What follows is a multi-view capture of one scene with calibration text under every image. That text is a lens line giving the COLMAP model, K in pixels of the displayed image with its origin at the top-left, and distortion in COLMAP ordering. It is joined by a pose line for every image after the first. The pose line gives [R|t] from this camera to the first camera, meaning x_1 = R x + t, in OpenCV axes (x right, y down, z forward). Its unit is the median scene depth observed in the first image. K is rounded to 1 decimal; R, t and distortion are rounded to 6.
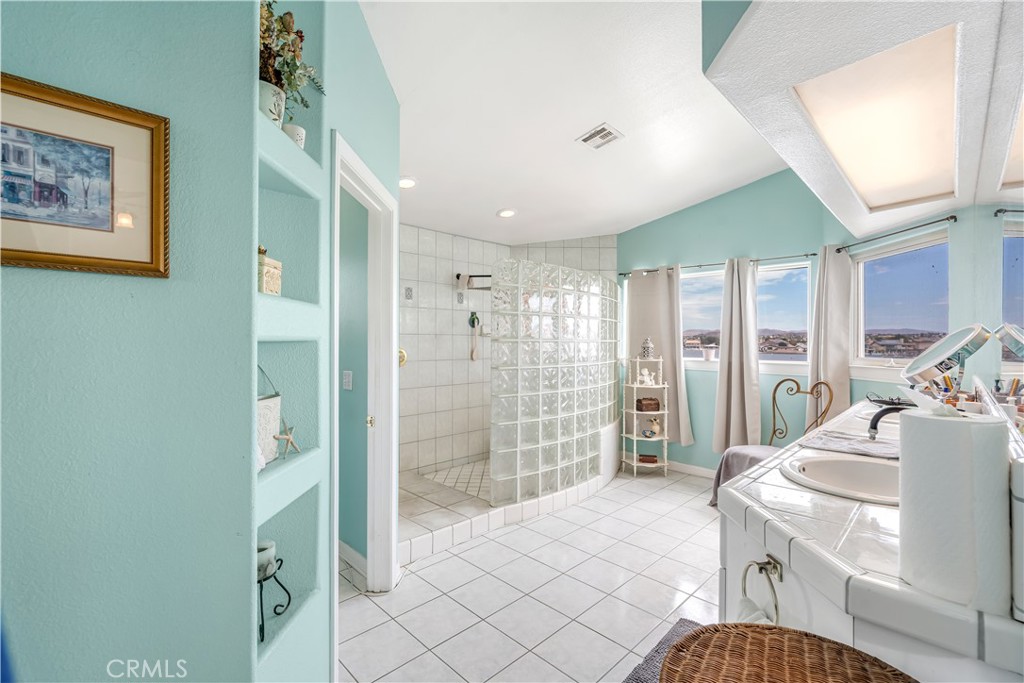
lens RADIAL K [[455.4, 0, 510.0], [0, 455.4, 340.6], [0, 0, 1]] dist [-0.002900, 0.000787]
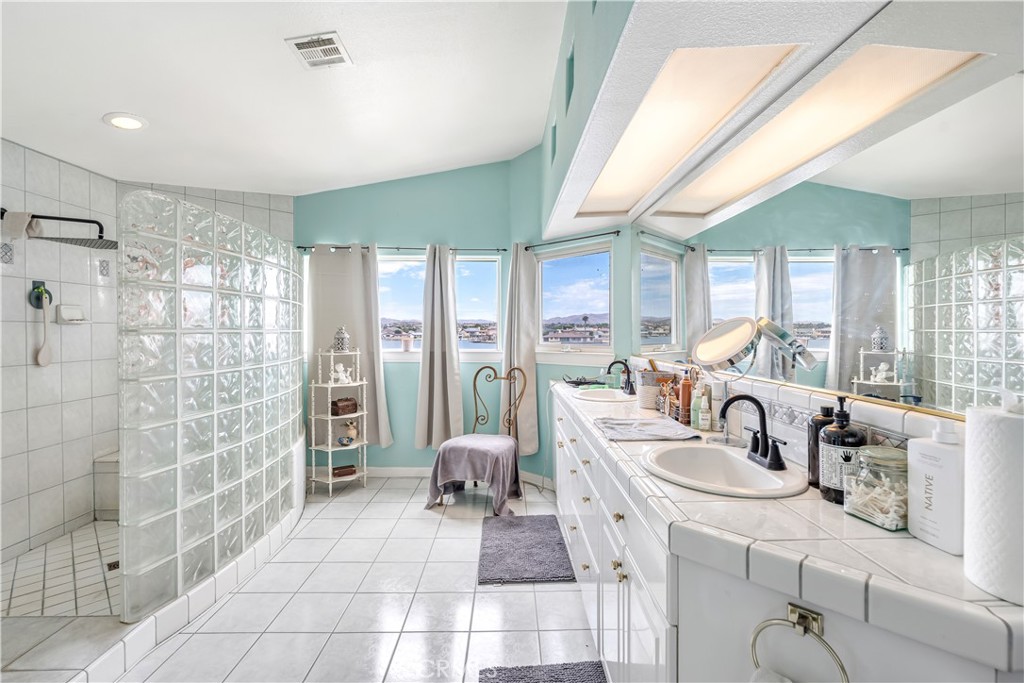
lens RADIAL K [[455.4, 0, 513.4], [0, 455.4, 333.0], [0, 0, 1]] dist [-0.002900, 0.000787]
pose [[0.696124, -0.009187, 0.717863, -0.085896], [0.002444, 0.999943, 0.010428, -0.002753], [-0.717918, -0.005504, 0.696106, 0.206667]]
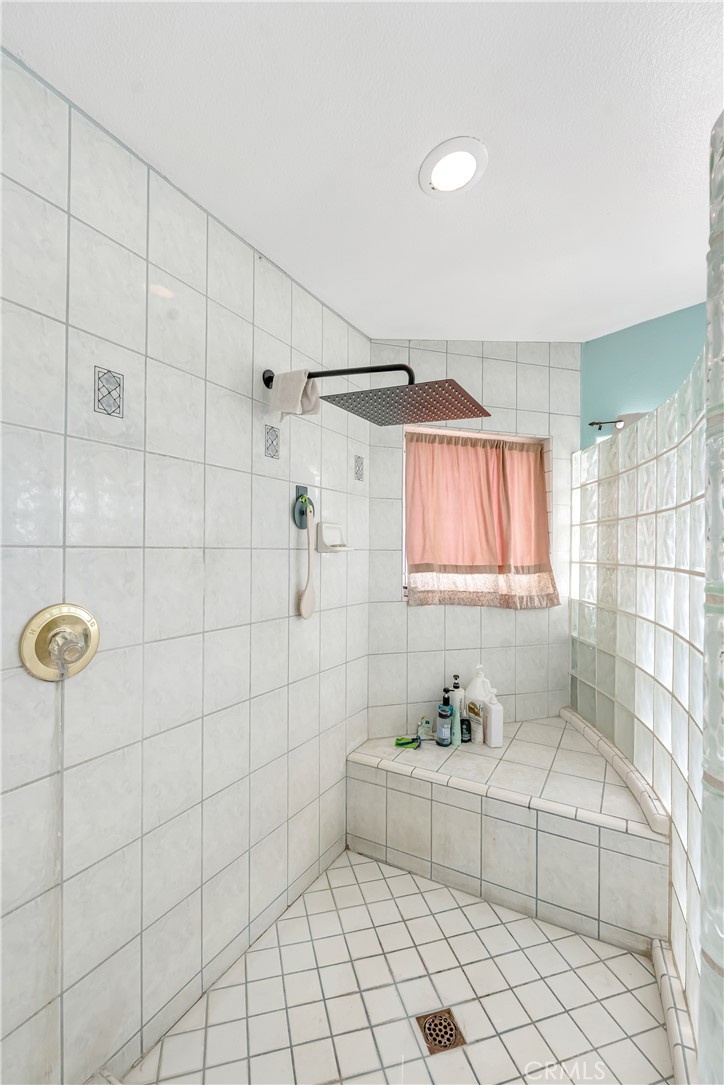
lens RADIAL K [[482.5, 0, 368.1], [0, 482.5, 544.8], [0, 0, 1]] dist [-0.002900, 0.000787]
pose [[0.956140, 0.006883, 0.292828, -0.162492], [-0.005184, 0.999965, -0.006575, -0.014909], [-0.292863, 0.004769, 0.956143, 0.699815]]
